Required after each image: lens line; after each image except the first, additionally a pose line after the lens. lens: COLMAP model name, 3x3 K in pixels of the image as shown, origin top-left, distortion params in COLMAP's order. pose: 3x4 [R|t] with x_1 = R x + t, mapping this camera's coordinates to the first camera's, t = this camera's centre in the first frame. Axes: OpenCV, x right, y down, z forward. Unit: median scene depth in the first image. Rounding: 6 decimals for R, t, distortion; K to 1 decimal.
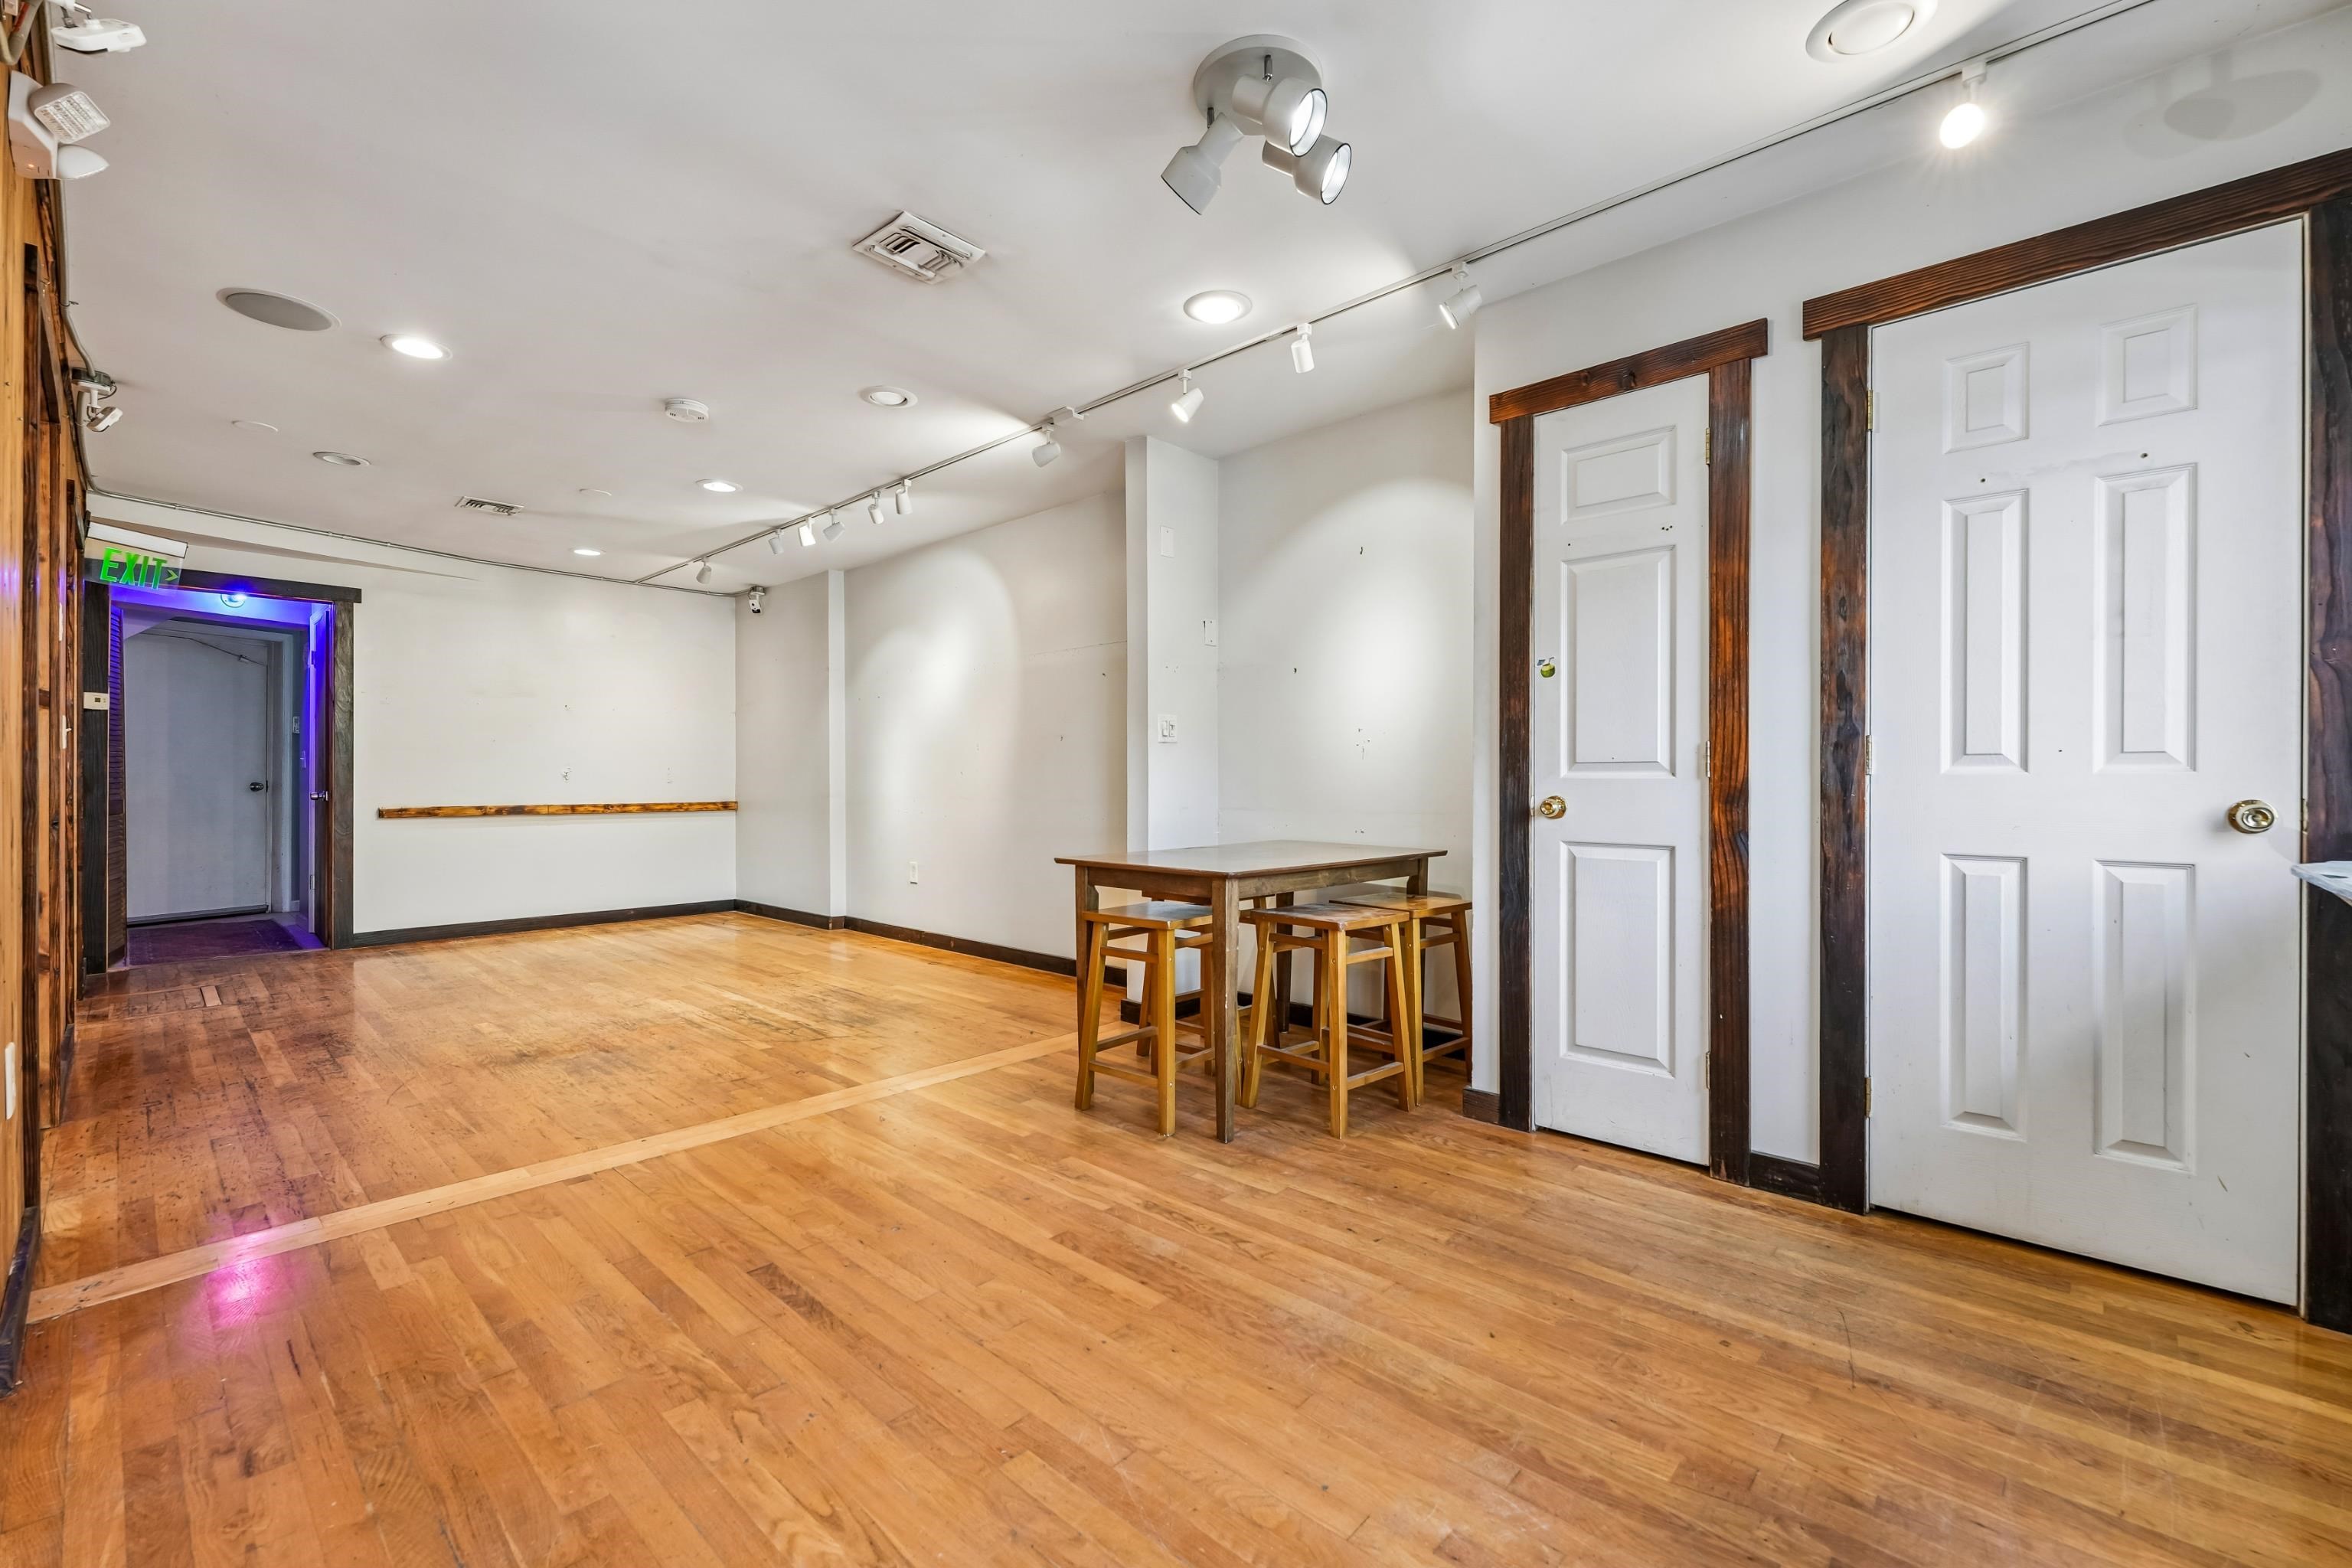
lens RADIAL K [[979.1, 0, 1176.0], [0, 979.1, 784.0], [0, 0, 1]] dist [0.002903, -0.000477]
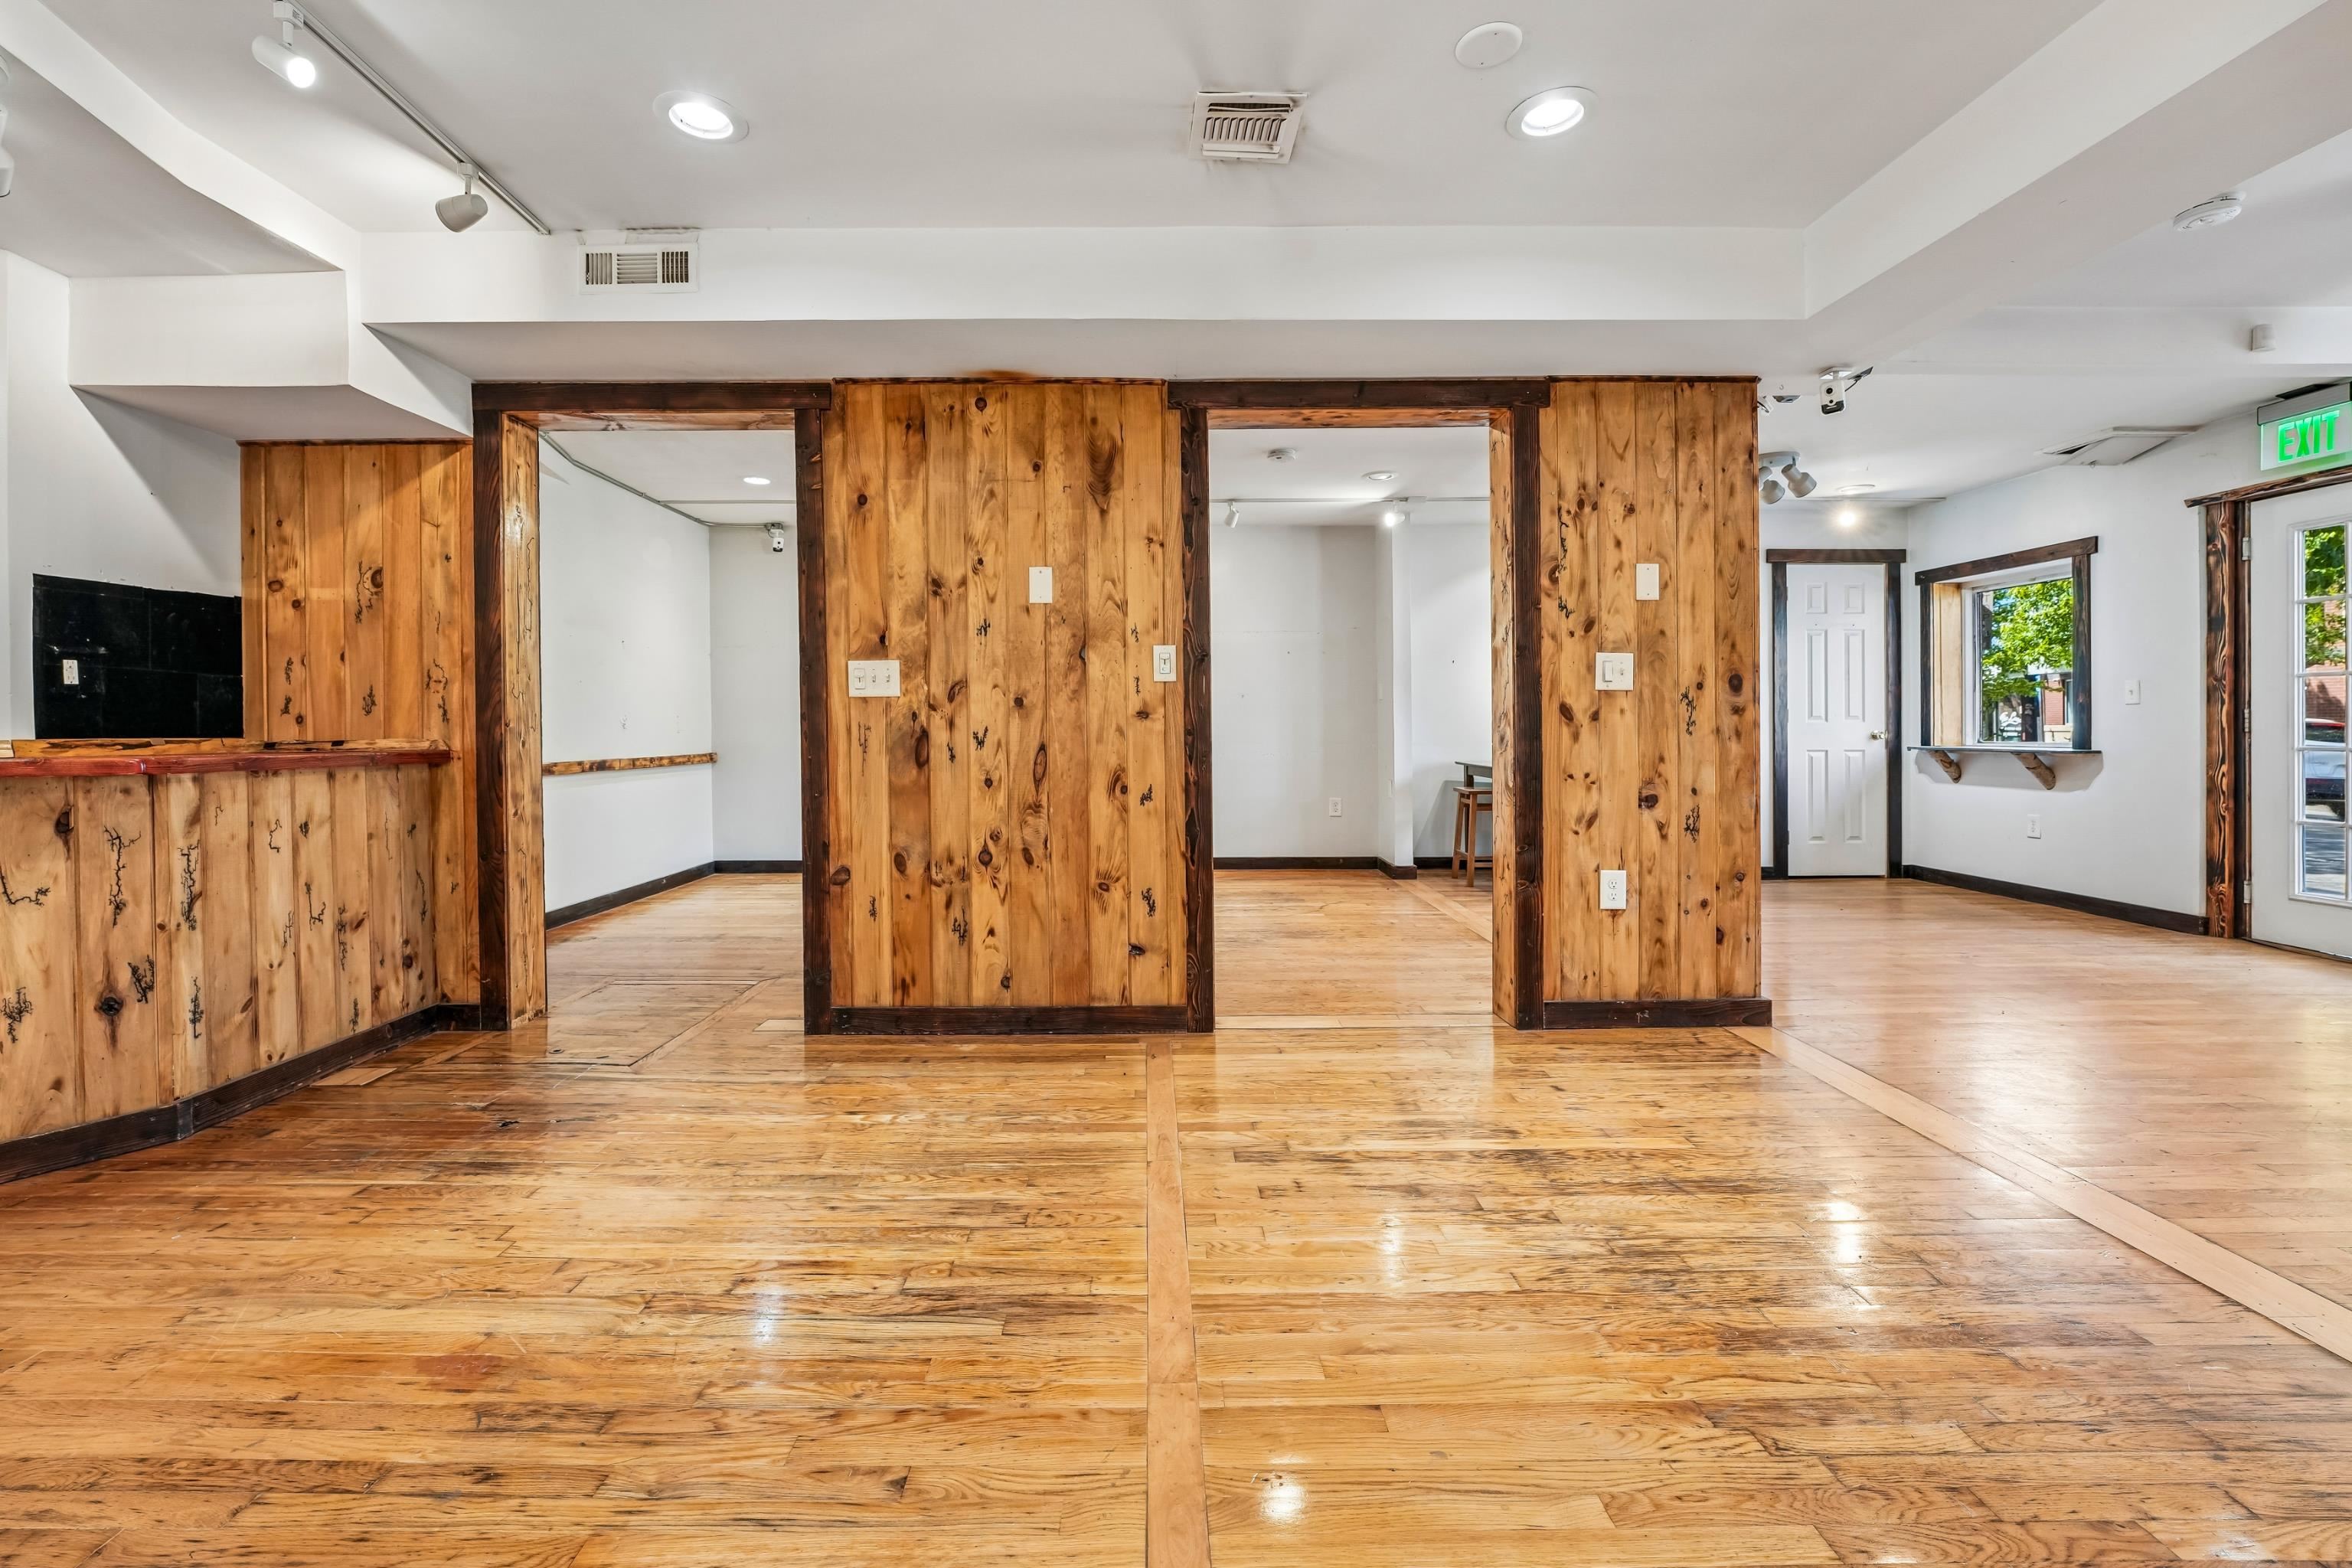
lens RADIAL K [[972.8, 0, 1155.7], [0, 972.8, 739.2], [0, 0, 1]] dist [-0.013754, 0.000714]
pose [[0.734670, -0.010761, 0.678339, -0.885885], [0.006989, 0.999941, 0.008294, 0.000834], [-0.678388, -0.001352, 0.734702, 0.077021]]
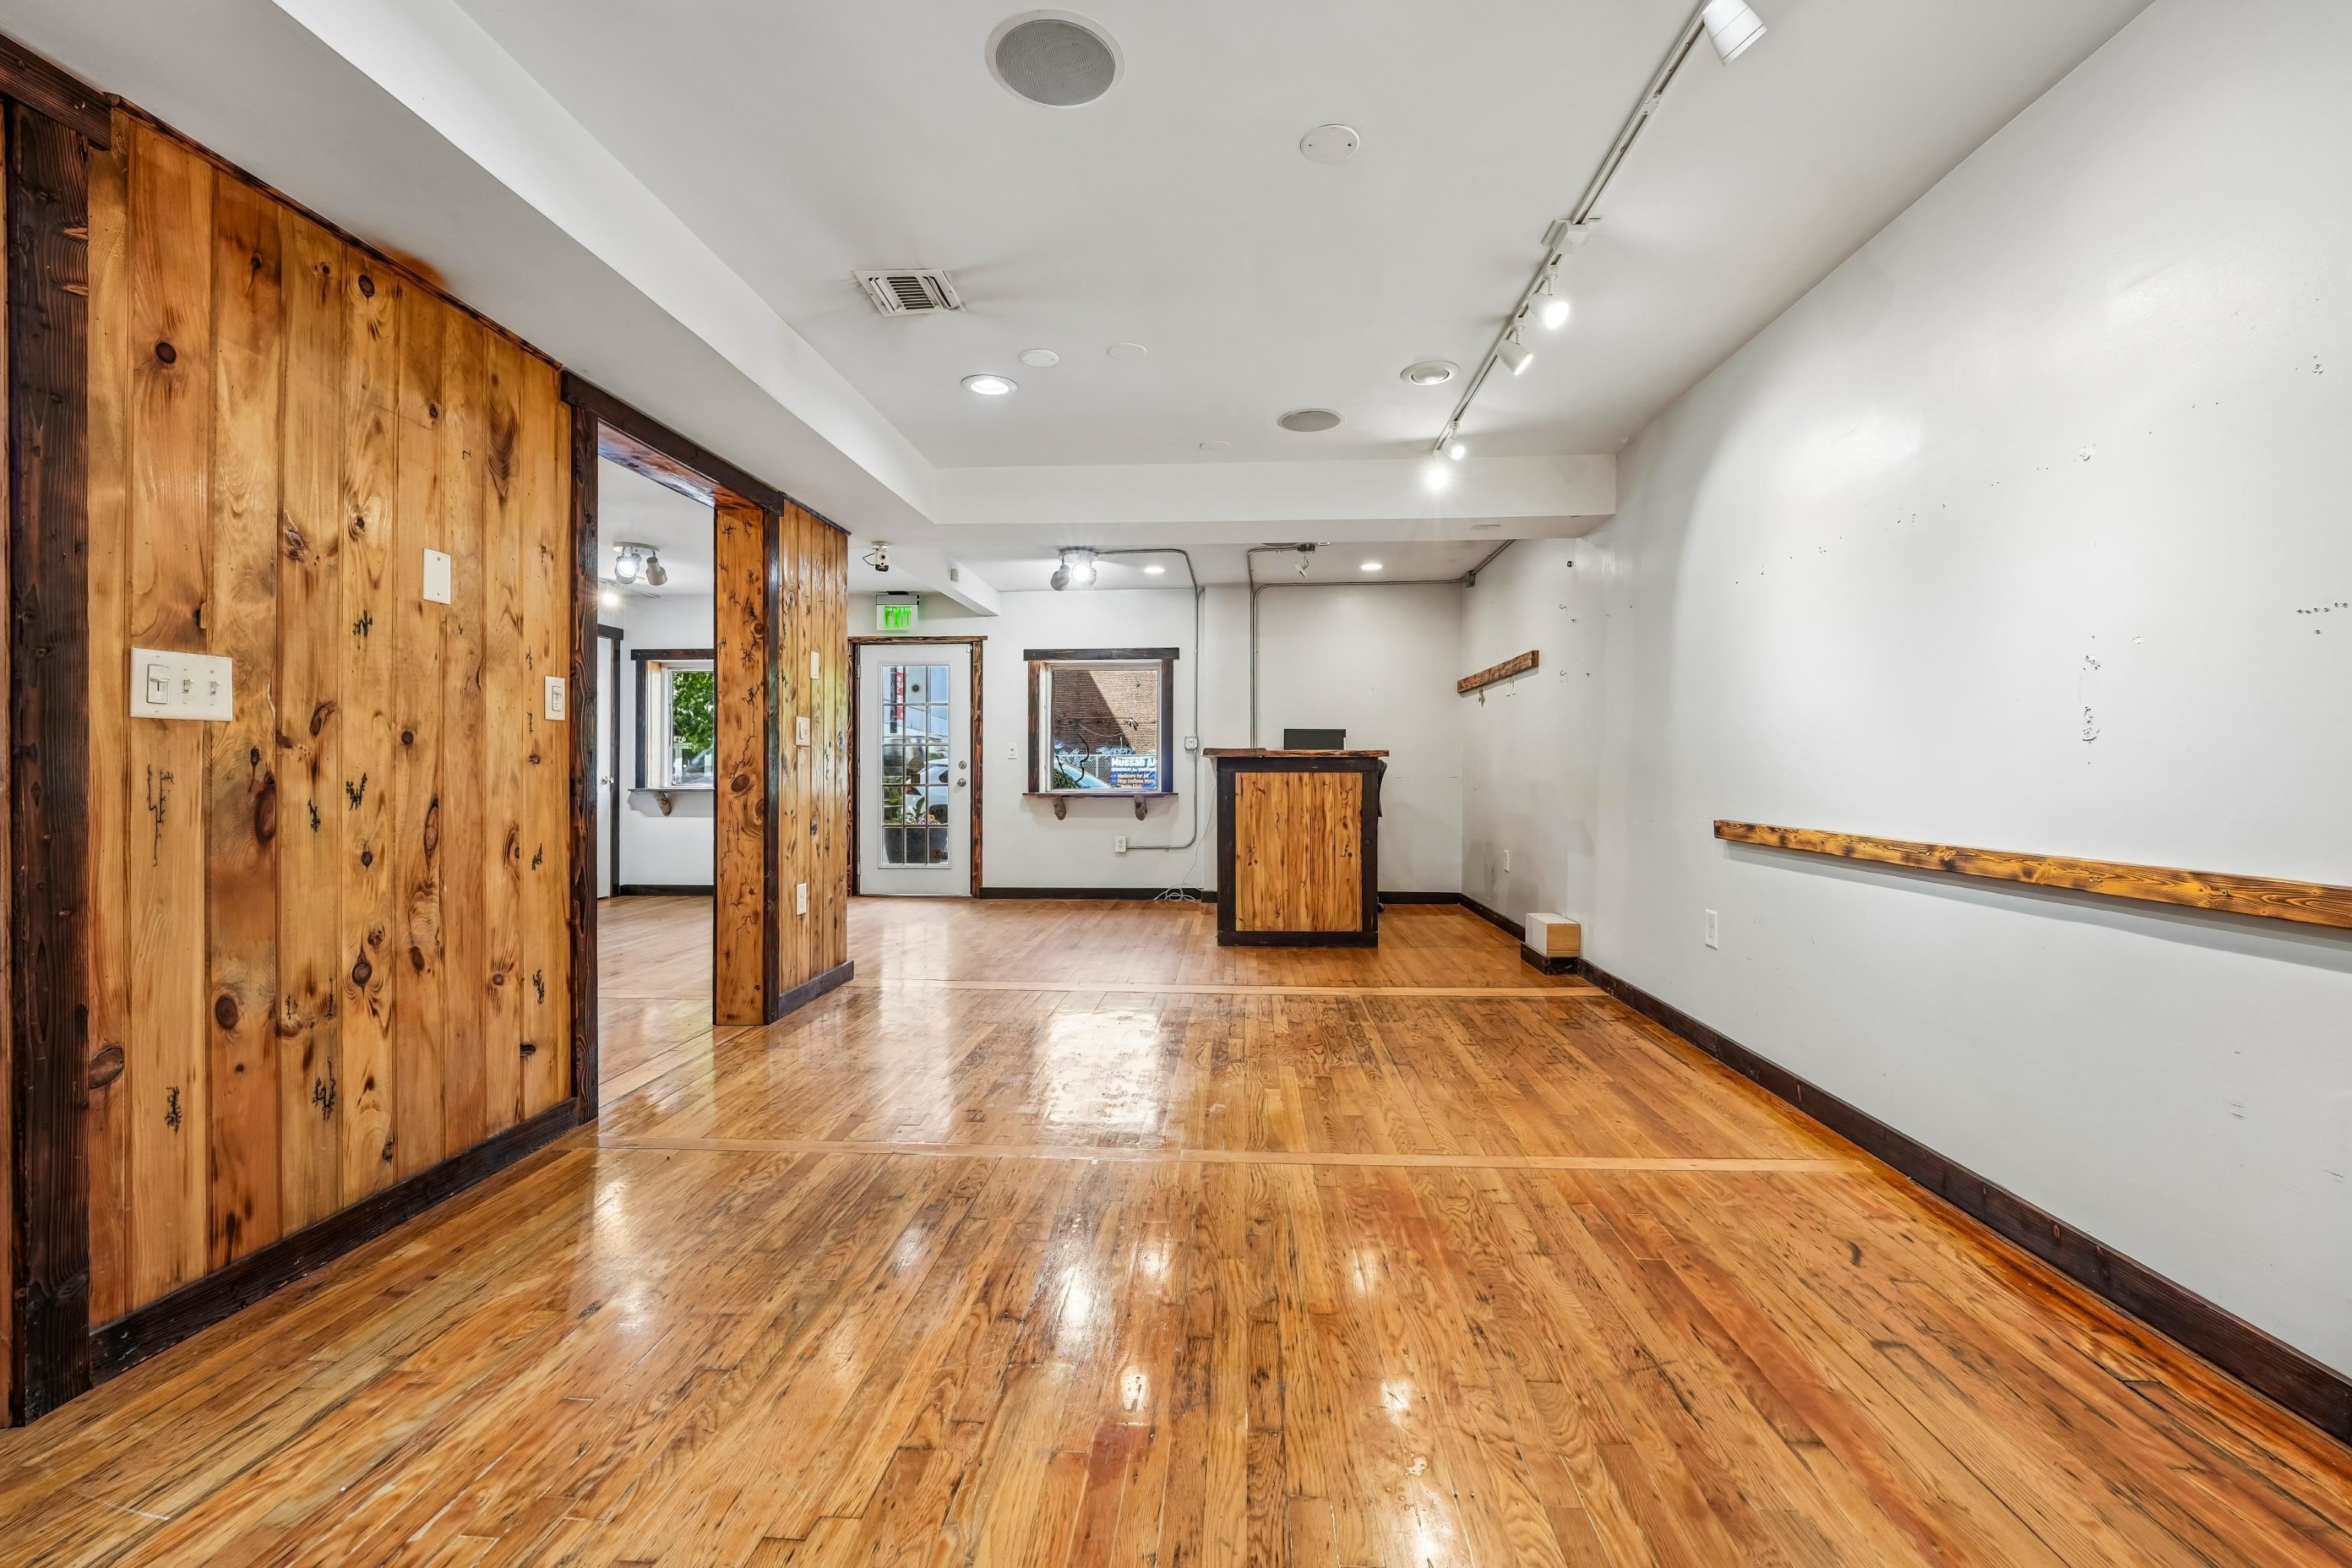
lens RADIAL K [[957.8, 0, 1176.9], [0, 957.8, 778.1], [0, 0, 1]] dist [-0.012778, 0.000750]
pose [[-0.618590, -0.005672, 0.785693, -1.034201], [0.004992, 0.999925, 0.011149, -0.002867], [-0.785698, 0.010818, -0.618516, 0.485525]]
